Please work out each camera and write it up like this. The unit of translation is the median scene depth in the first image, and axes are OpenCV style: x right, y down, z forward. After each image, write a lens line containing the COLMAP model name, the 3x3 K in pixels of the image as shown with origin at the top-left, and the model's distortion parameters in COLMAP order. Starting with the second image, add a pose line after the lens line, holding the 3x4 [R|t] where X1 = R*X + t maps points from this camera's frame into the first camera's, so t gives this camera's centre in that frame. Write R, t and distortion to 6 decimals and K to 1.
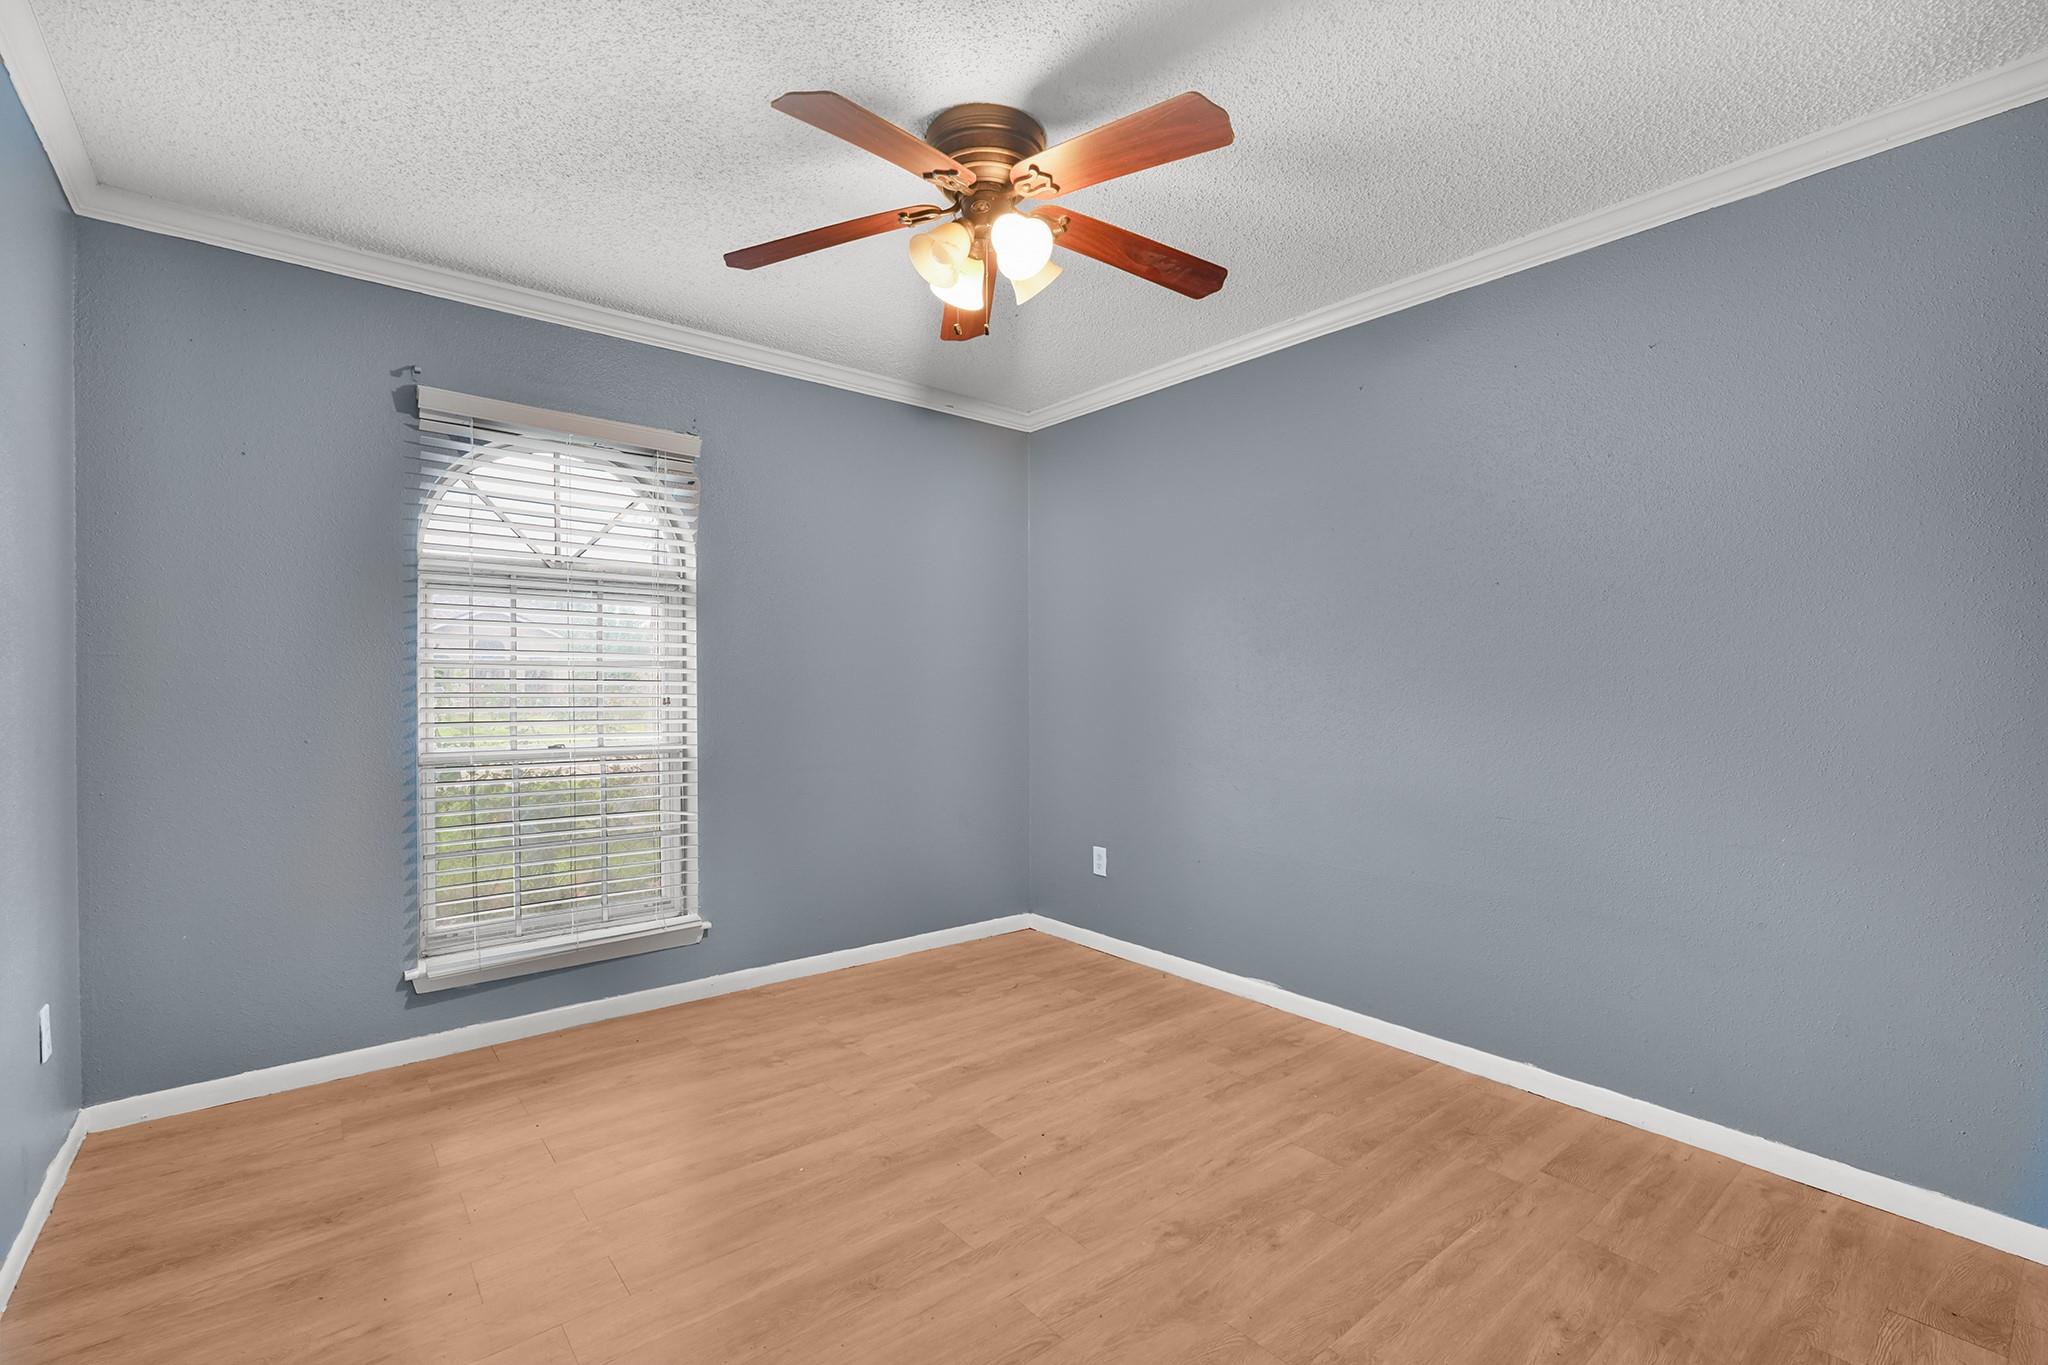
lens RADIAL K [[896.6, 0, 1013.5], [0, 896.6, 676.3], [0, 0, 1]] dist [-0.013981, 0.004228]
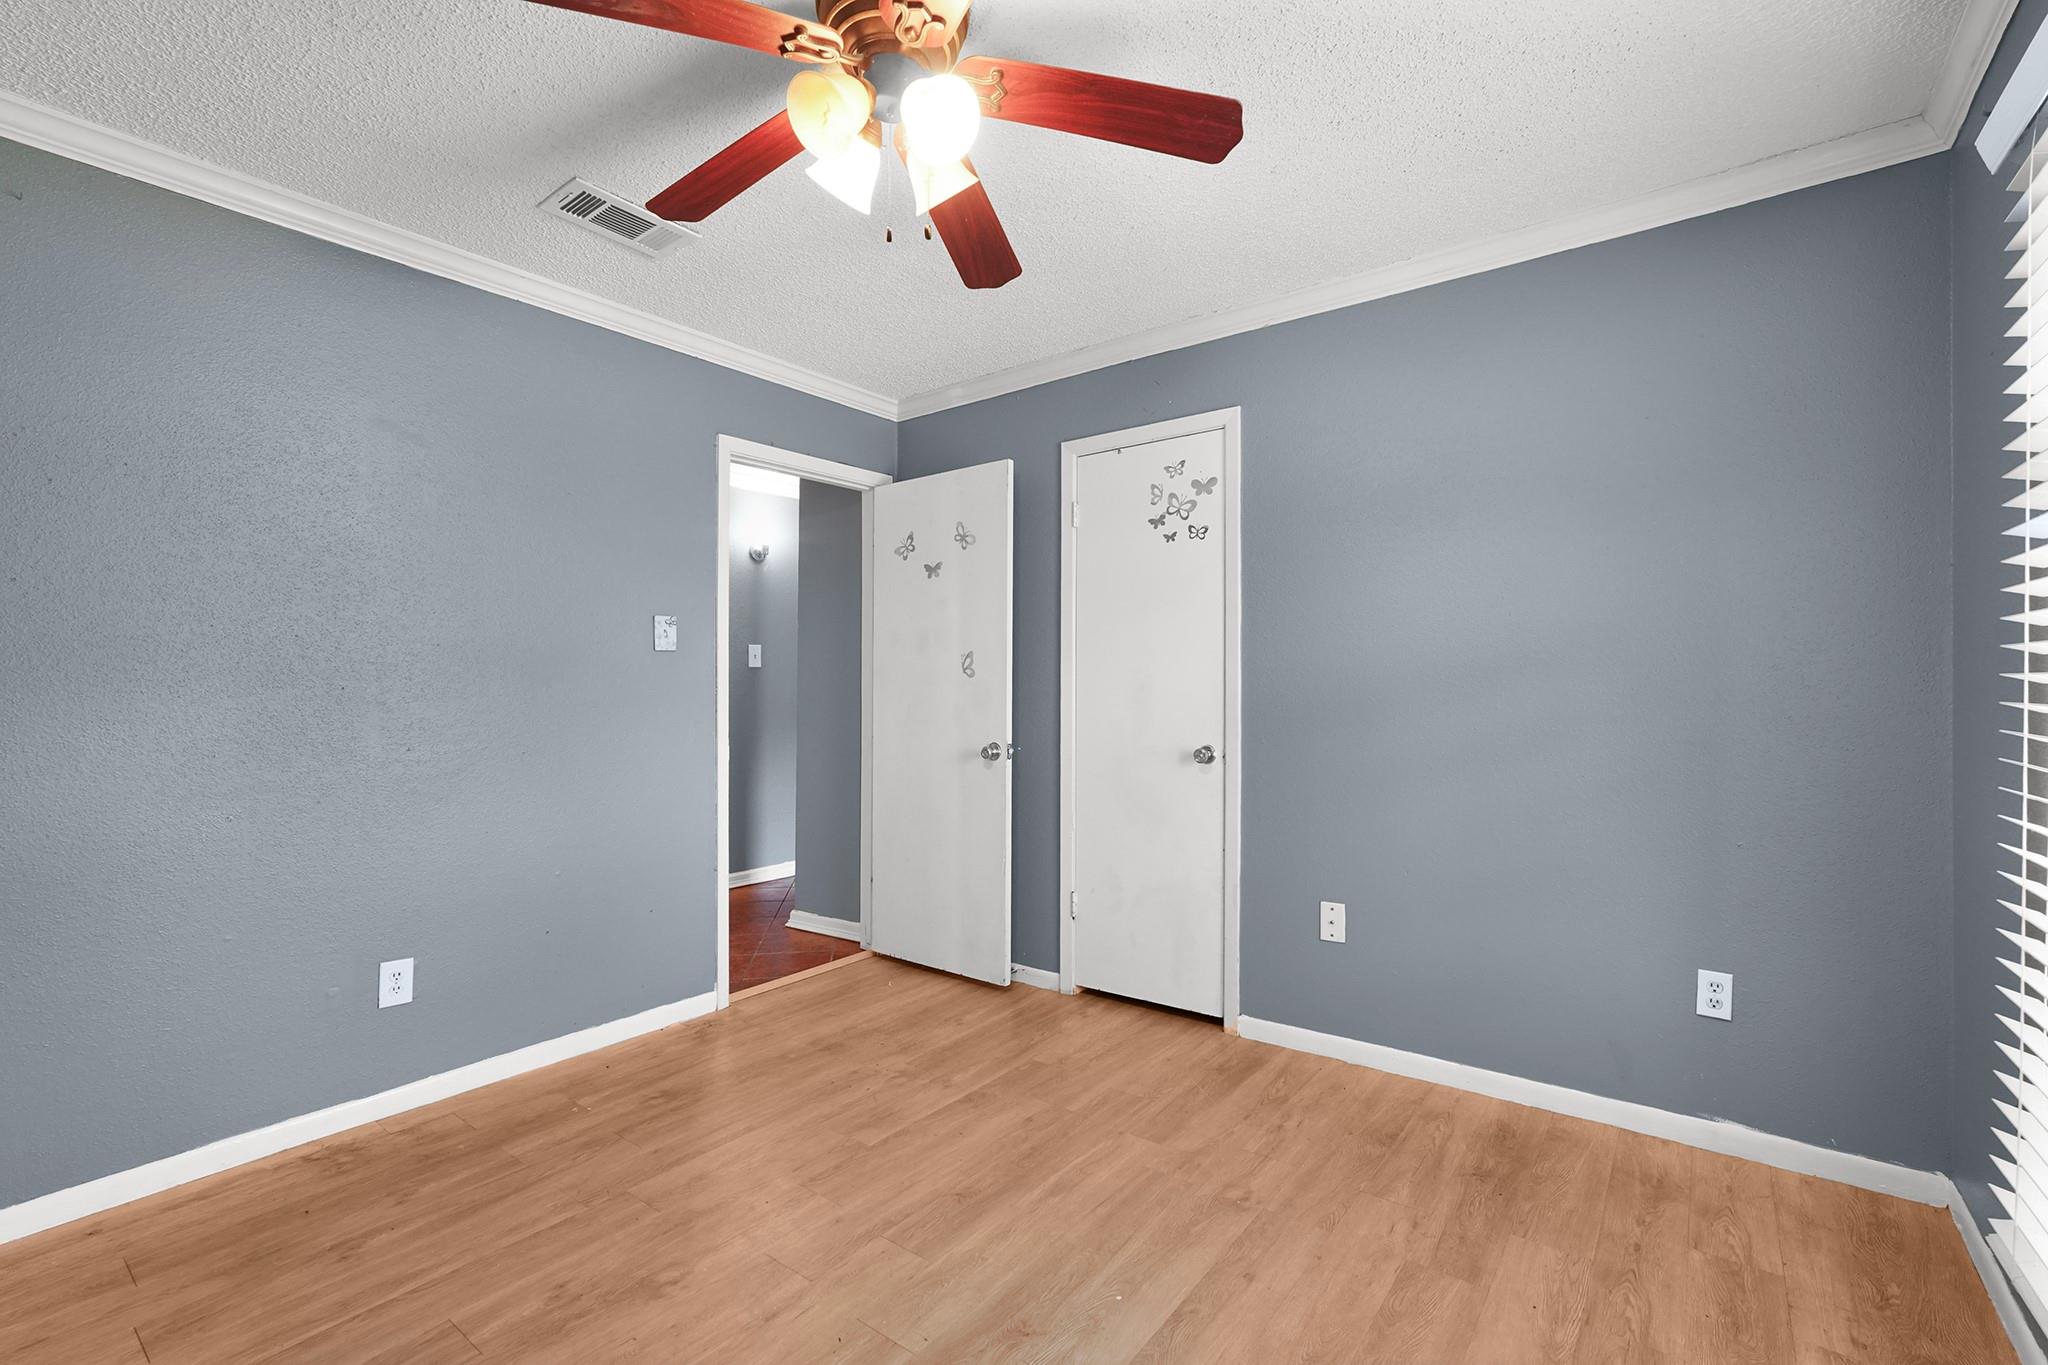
lens RADIAL K [[896.6, 0, 1023.4], [0, 896.6, 686.8], [0, 0, 1]] dist [-0.013981, 0.004228]
pose [[-0.970933, 0.003438, -0.239328, 0.039906], [0.005757, 0.999943, -0.008994, 0.013608], [0.239284, -0.010110, -0.970897, 2.007790]]
